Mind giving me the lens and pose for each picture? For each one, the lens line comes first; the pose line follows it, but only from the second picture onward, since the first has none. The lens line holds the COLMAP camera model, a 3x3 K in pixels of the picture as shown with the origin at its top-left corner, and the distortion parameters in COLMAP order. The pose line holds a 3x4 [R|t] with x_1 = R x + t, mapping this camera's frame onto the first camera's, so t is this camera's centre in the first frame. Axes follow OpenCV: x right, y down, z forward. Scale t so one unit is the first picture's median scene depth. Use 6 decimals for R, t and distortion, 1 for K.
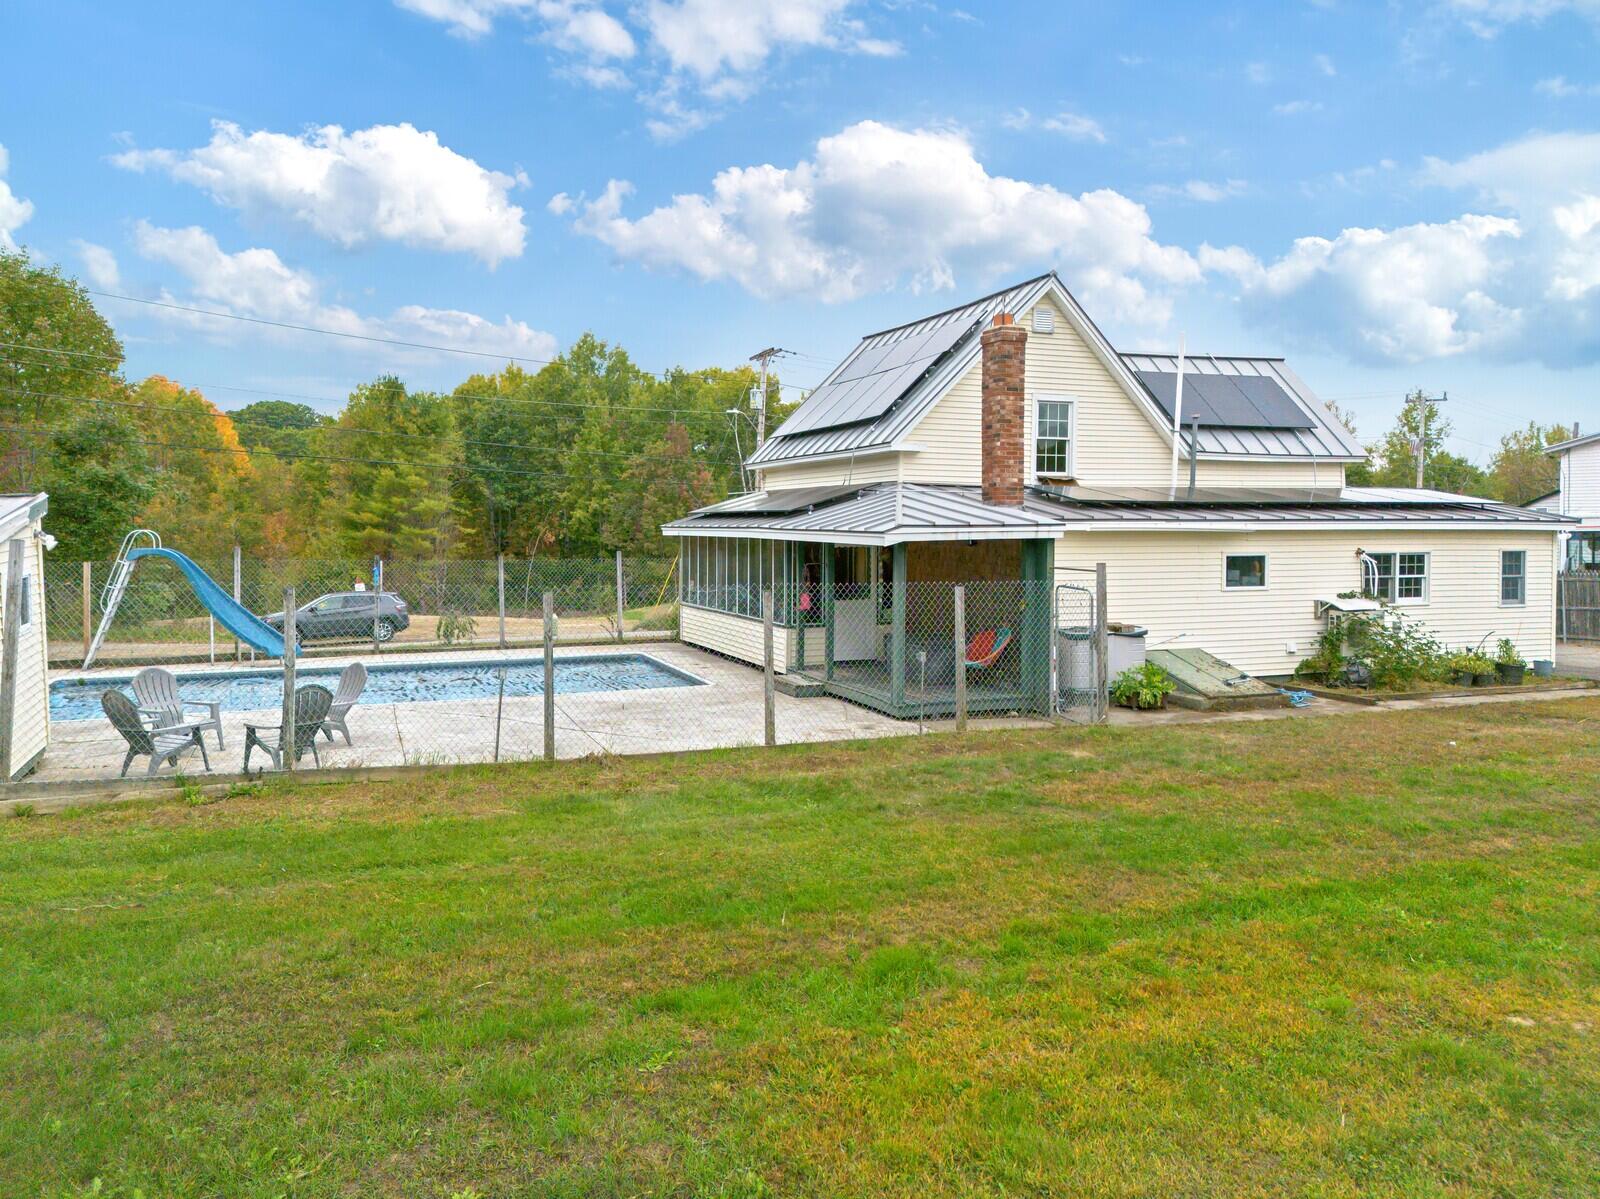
lens RADIAL K [[1122.4, 0, 801.5], [0, 1122.4, 555.5], [0, 0, 1]] dist [0.116557, -0.134686]
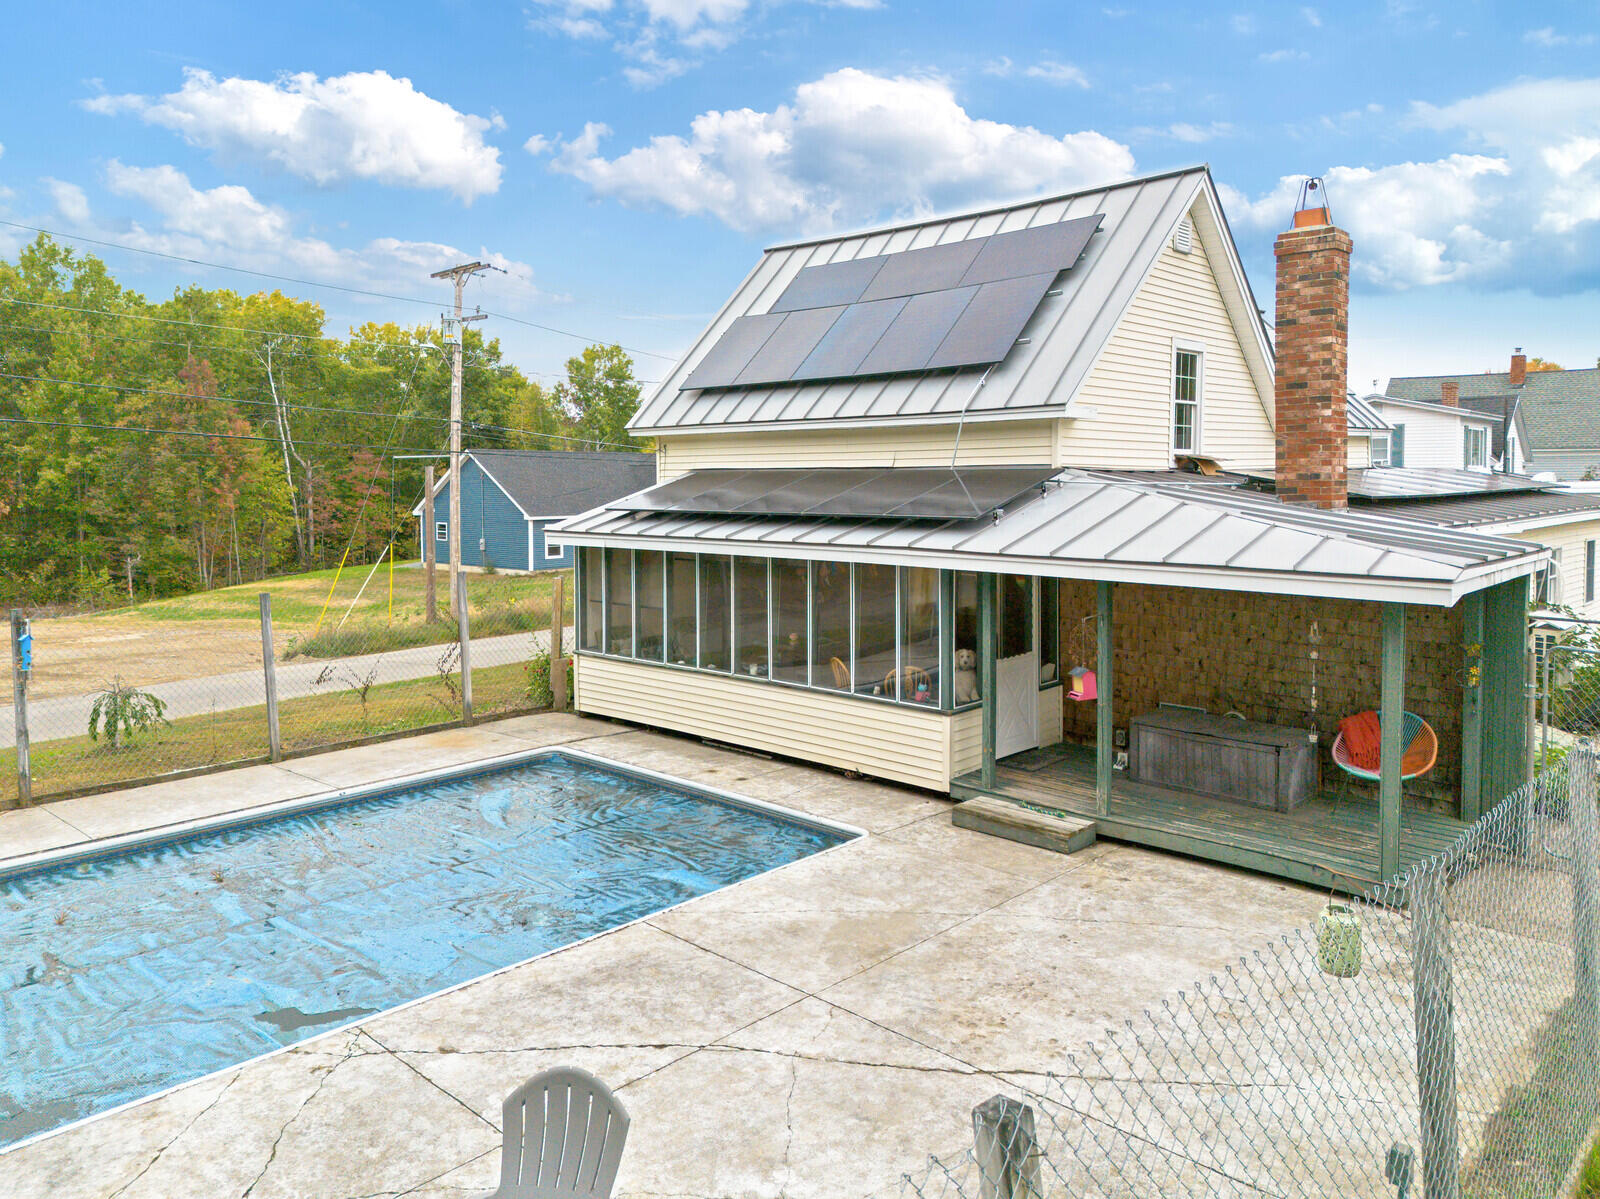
lens RADIAL K [[1155.8, 0, 800.7], [0, 1155.8, 528.3], [0, 0, 1]] dist [0.033114, -0.000605]
pose [[0.910764, -0.025010, 0.412170, -0.306679], [0.017819, 0.999615, 0.021281, -0.044451], [-0.412543, -0.012037, 0.910859, 0.438993]]
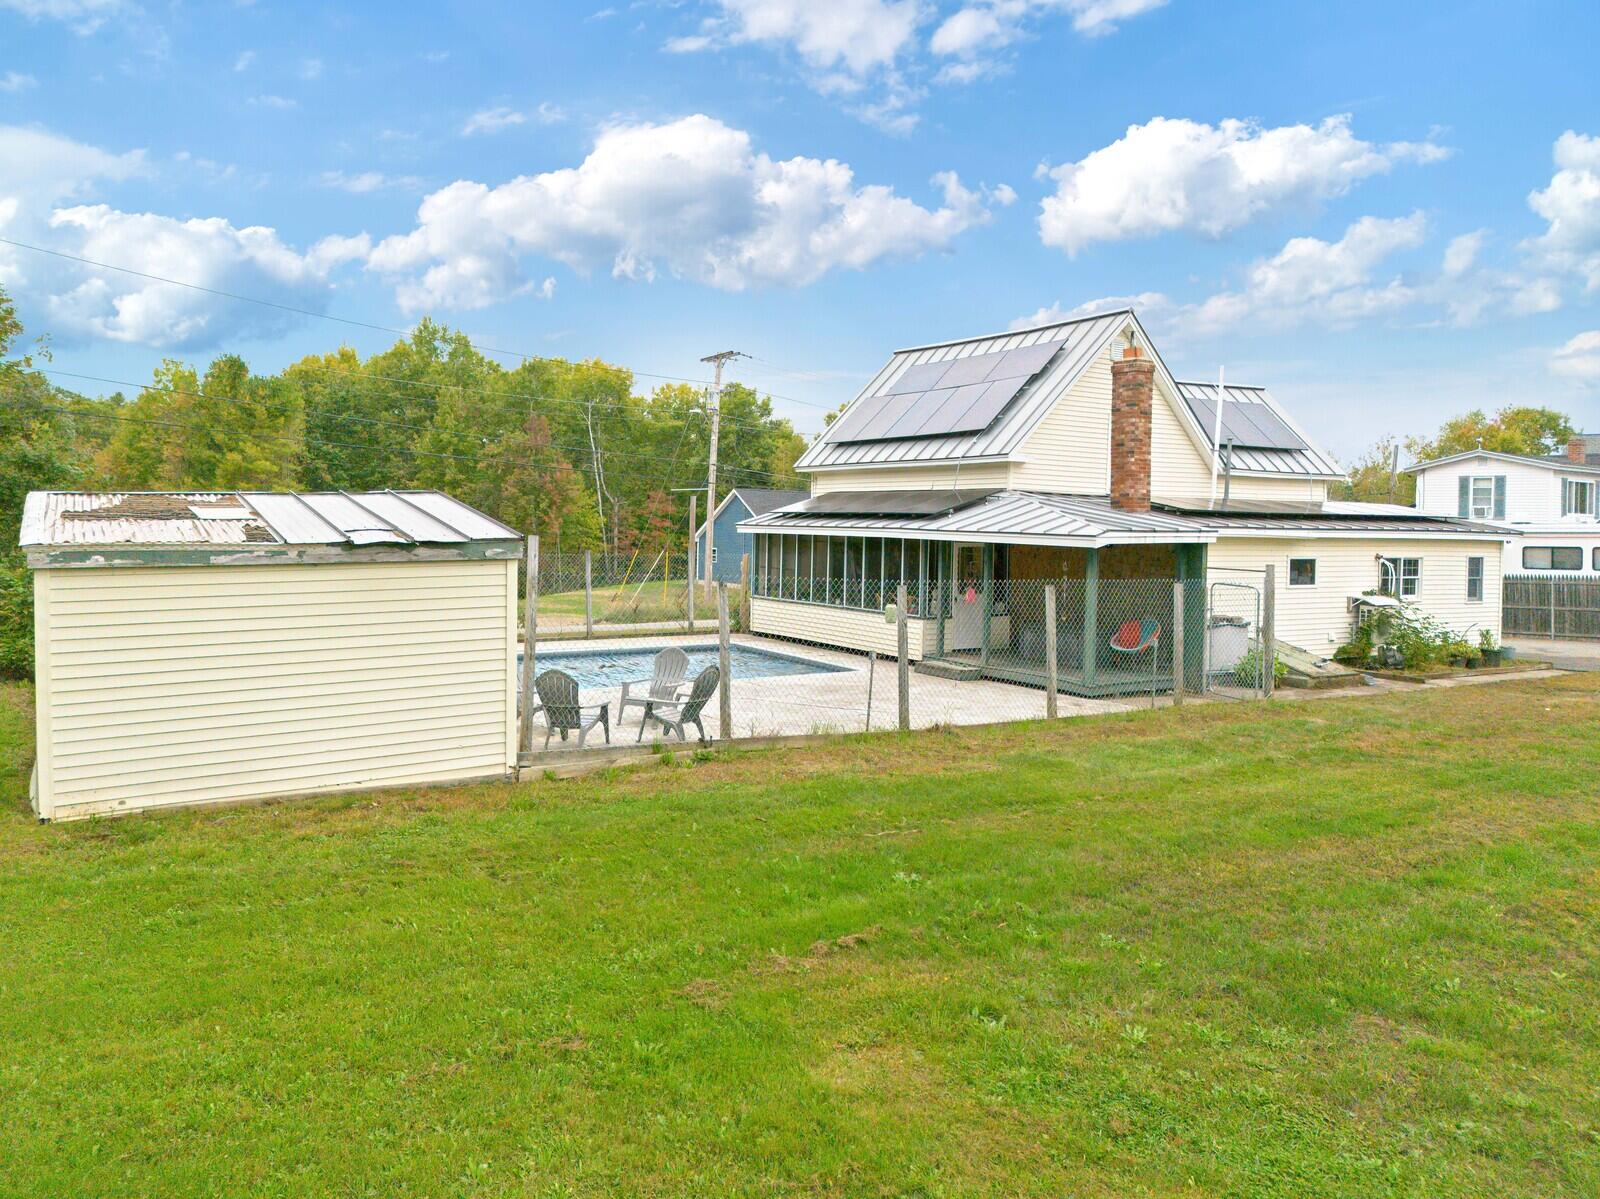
lens RADIAL K [[1129.0, 0, 798.7], [0, 1129.0, 534.3], [0, 0, 1]] dist [0.095489, -0.098287]
pose [[0.982701, 0.015714, 0.184530, -0.313937], [-0.013089, 0.999795, -0.015433, -0.000102], [-0.184735, 0.012751, 0.982706, -0.068394]]
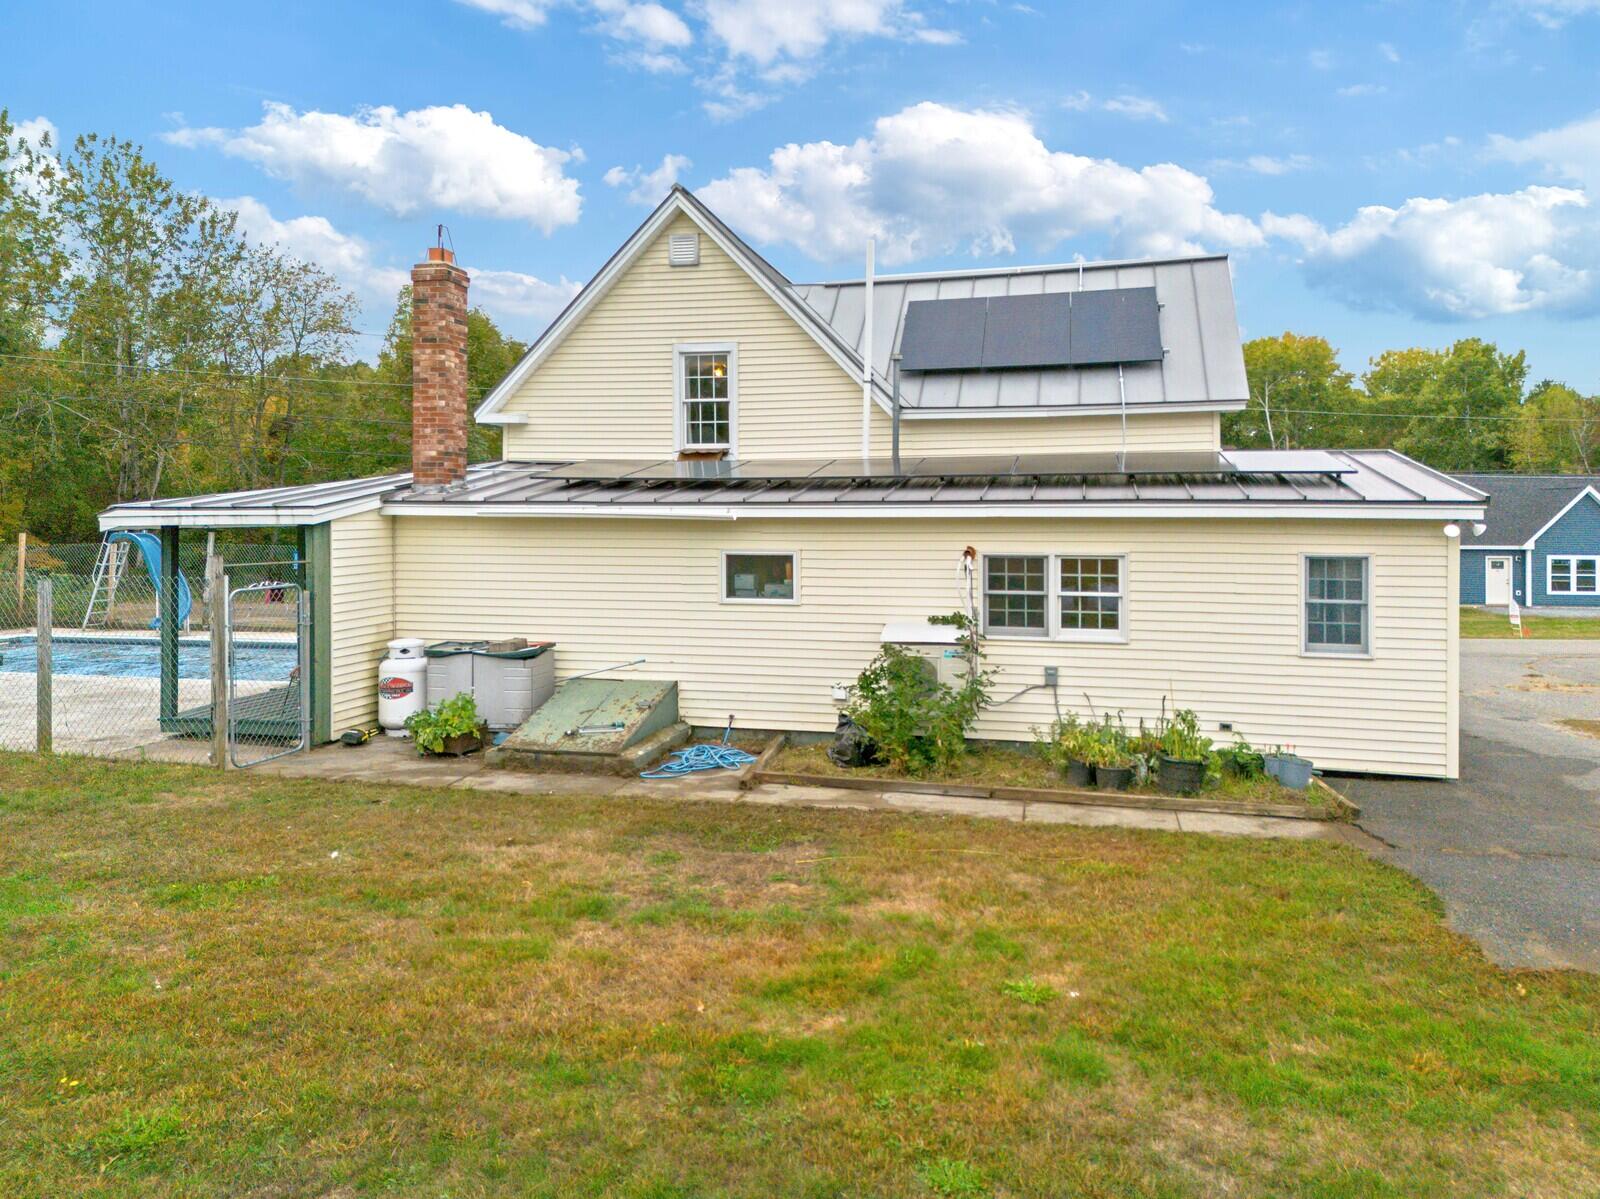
lens RADIAL K [[1129.0, 0, 798.7], [0, 1129.0, 534.3], [0, 0, 1]] dist [0.095489, -0.098287]
pose [[0.824073, 0.007986, -0.566427, 0.723864], [-0.016624, 0.999811, -0.010089, -0.004785], [0.566240, 0.017730, 0.824050, 0.405025]]
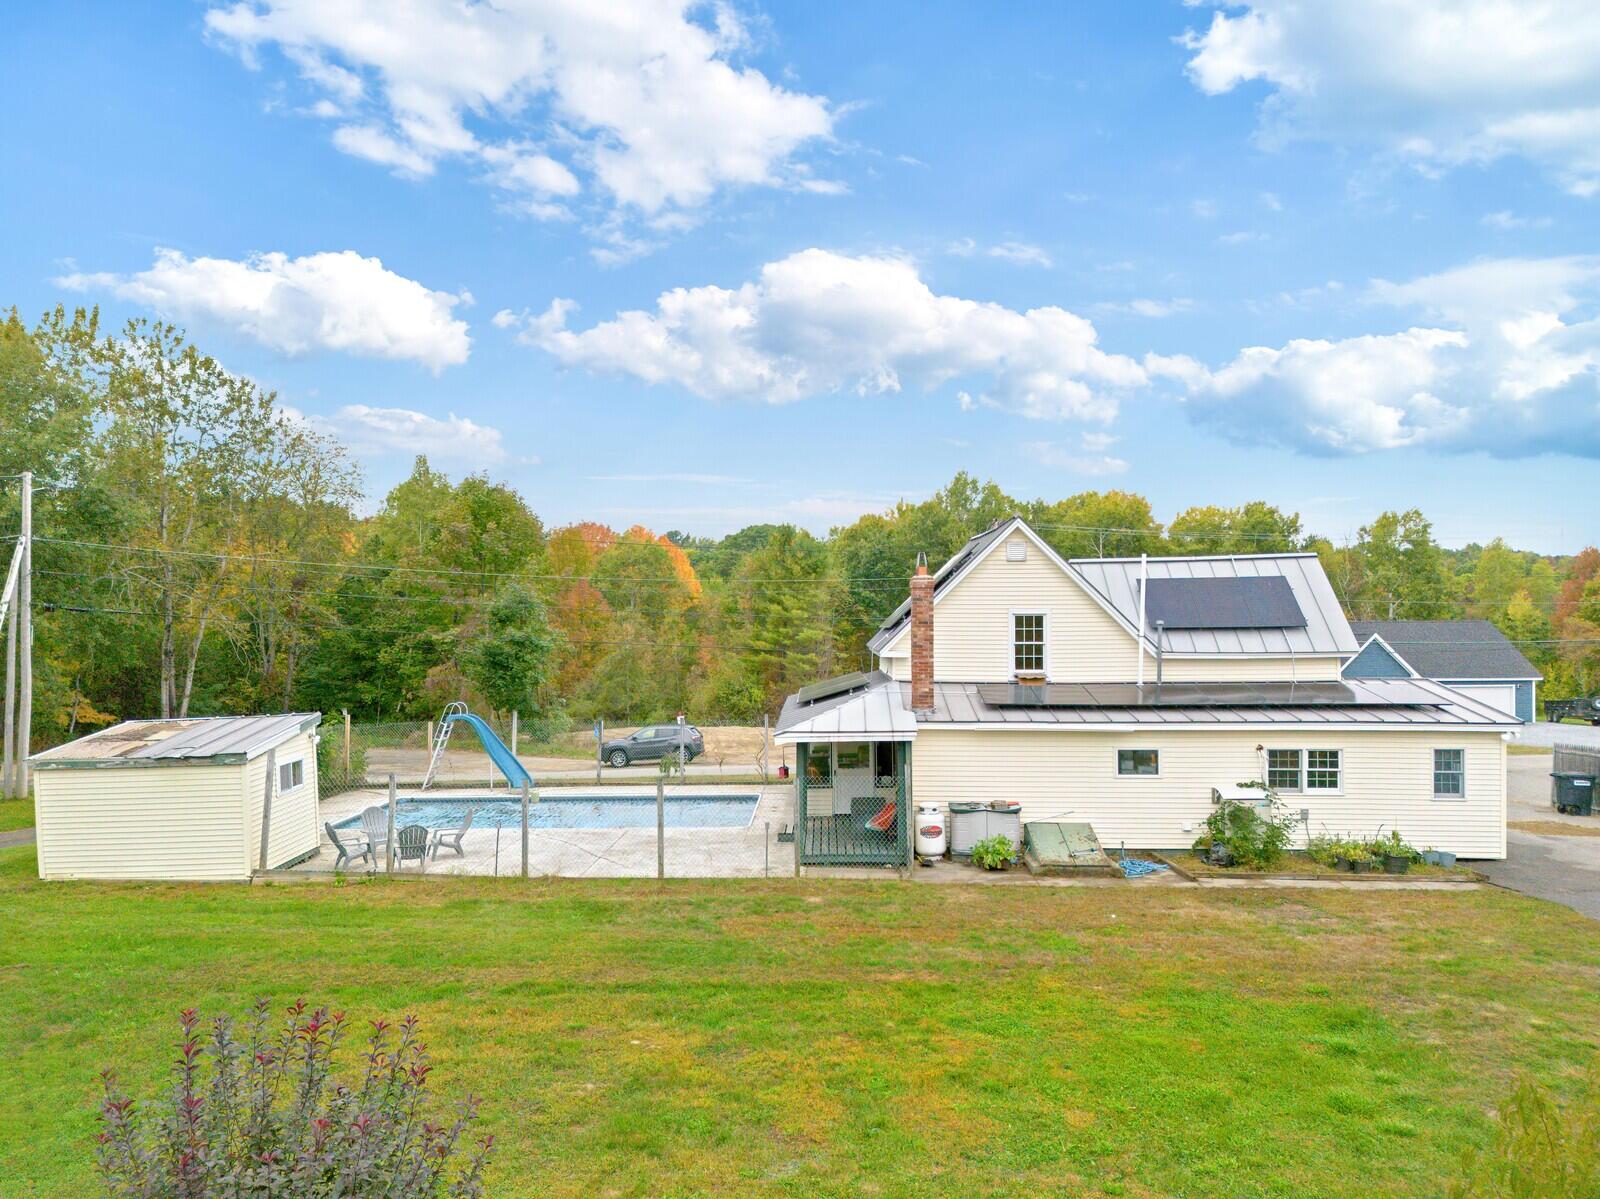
lens RADIAL K [[1116.1, 0, 803.0], [0, 1116.1, 623.4], [0, 0, 1]] dist [0.051004, -0.004360]
pose [[0.918177, -0.007946, -0.396091, 0.488291], [-0.003774, 0.999578, -0.028801, -0.090408], [0.396152, 0.027939, 0.917760, -0.234149]]
